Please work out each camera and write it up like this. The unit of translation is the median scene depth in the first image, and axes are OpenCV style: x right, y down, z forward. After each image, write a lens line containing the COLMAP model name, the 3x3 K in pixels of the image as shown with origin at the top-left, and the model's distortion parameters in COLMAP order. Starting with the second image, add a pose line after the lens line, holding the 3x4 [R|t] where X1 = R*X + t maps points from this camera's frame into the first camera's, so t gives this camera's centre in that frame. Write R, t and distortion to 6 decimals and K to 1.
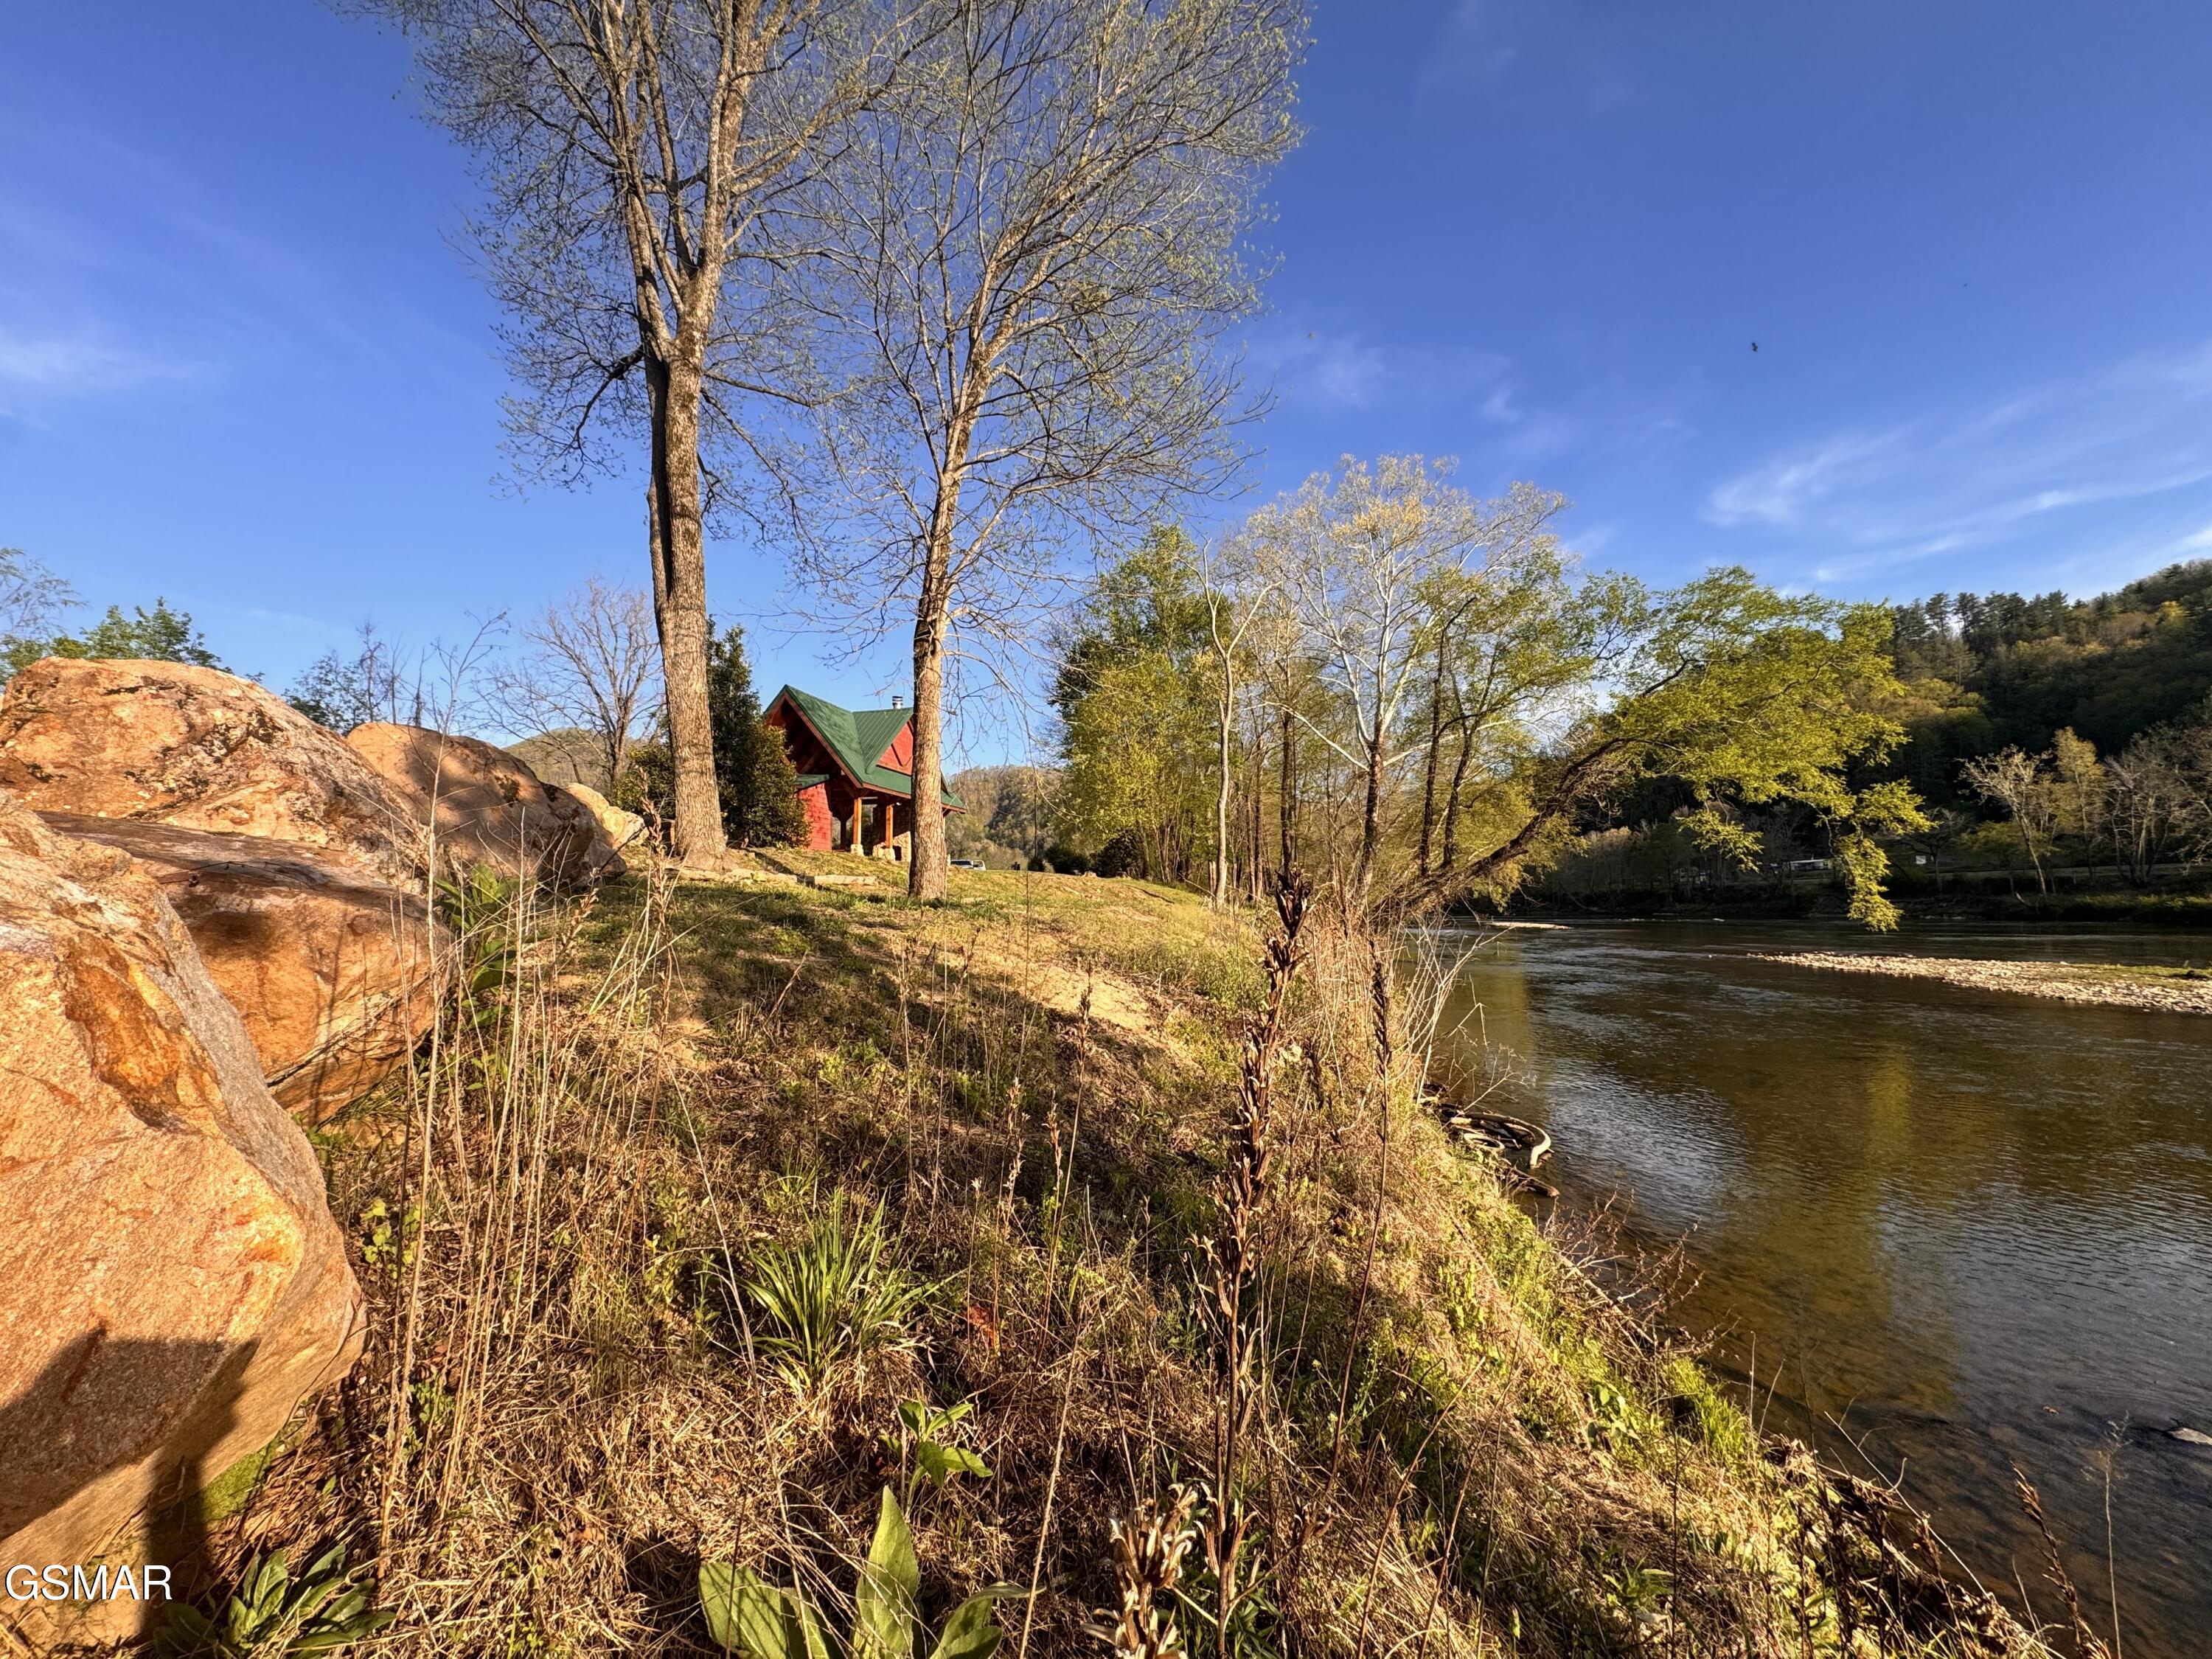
lens RADIAL K [[894.9, 0, 1107.7], [0, 894.9, 829.3], [0, 0, 1]] dist [0.000243, 0.000149]
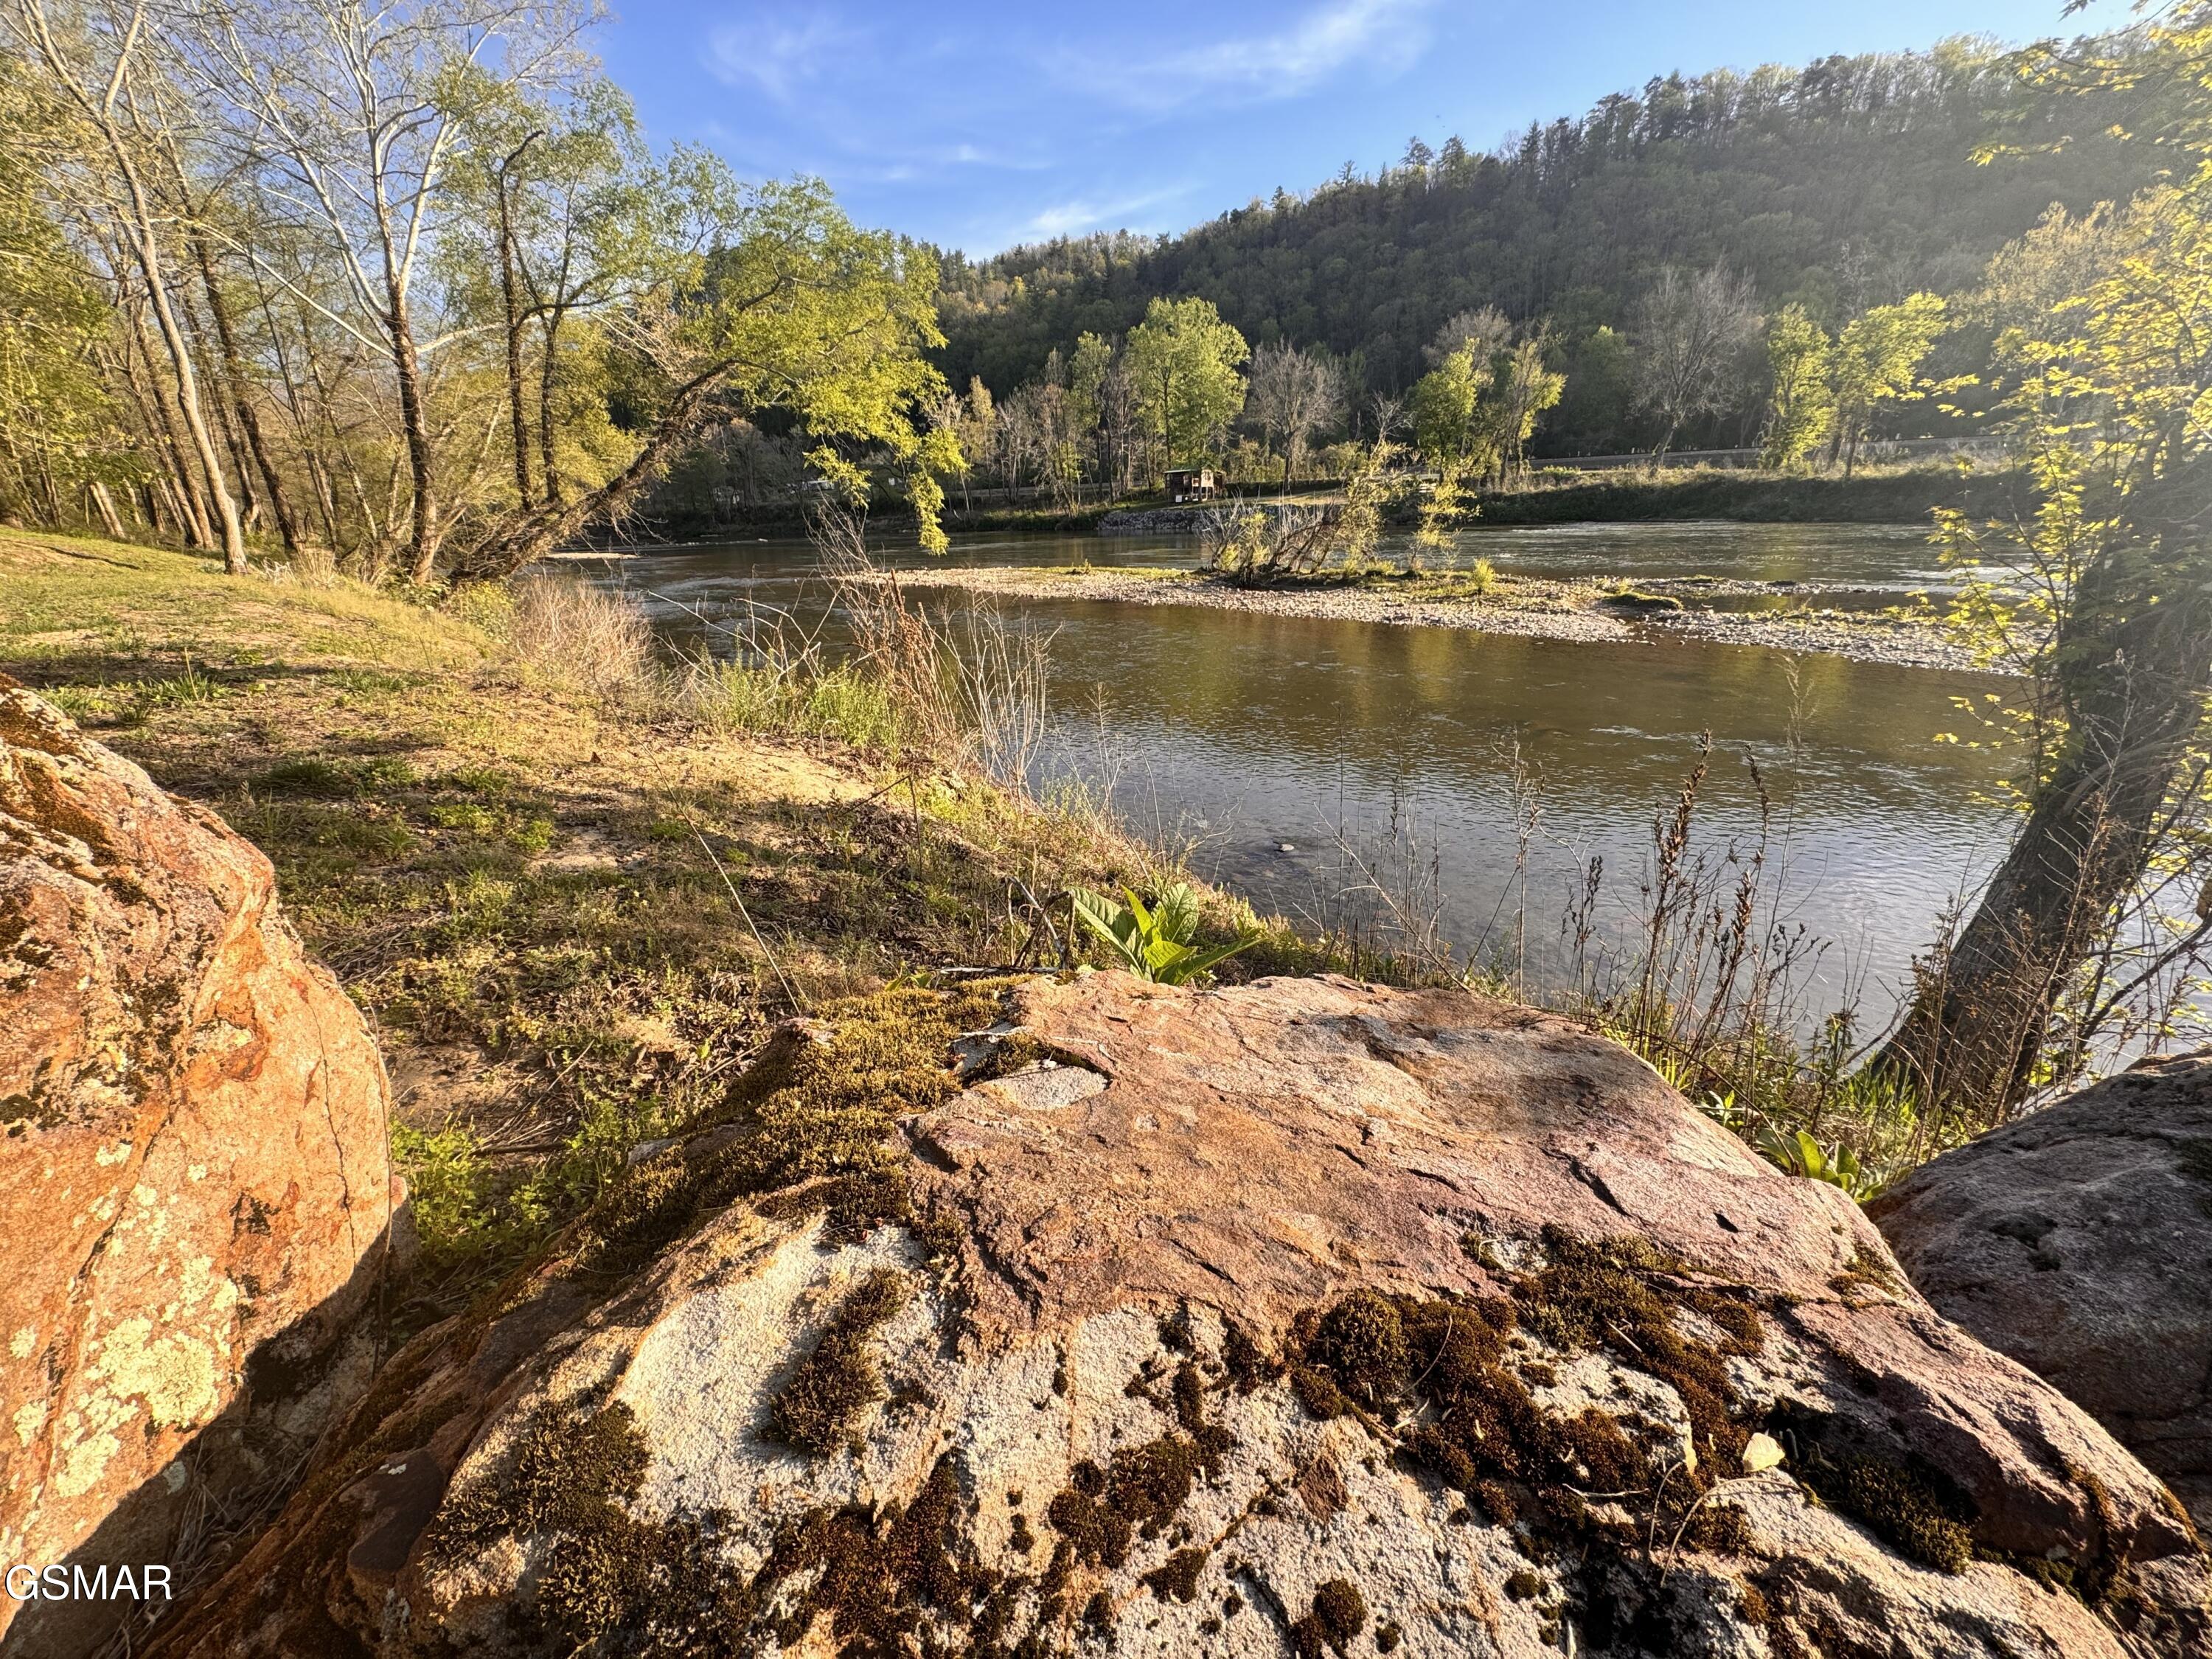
lens RADIAL K [[894.9, 0, 1108.1], [0, 894.9, 830.1], [0, 0, 1]] dist [0.000243, 0.000149]
pose [[0.532949, -0.304678, 0.789390, -0.109486], [-0.043891, 0.921712, 0.385383, -0.020660], [-0.845008, -0.240037, 0.477853, 0.068359]]
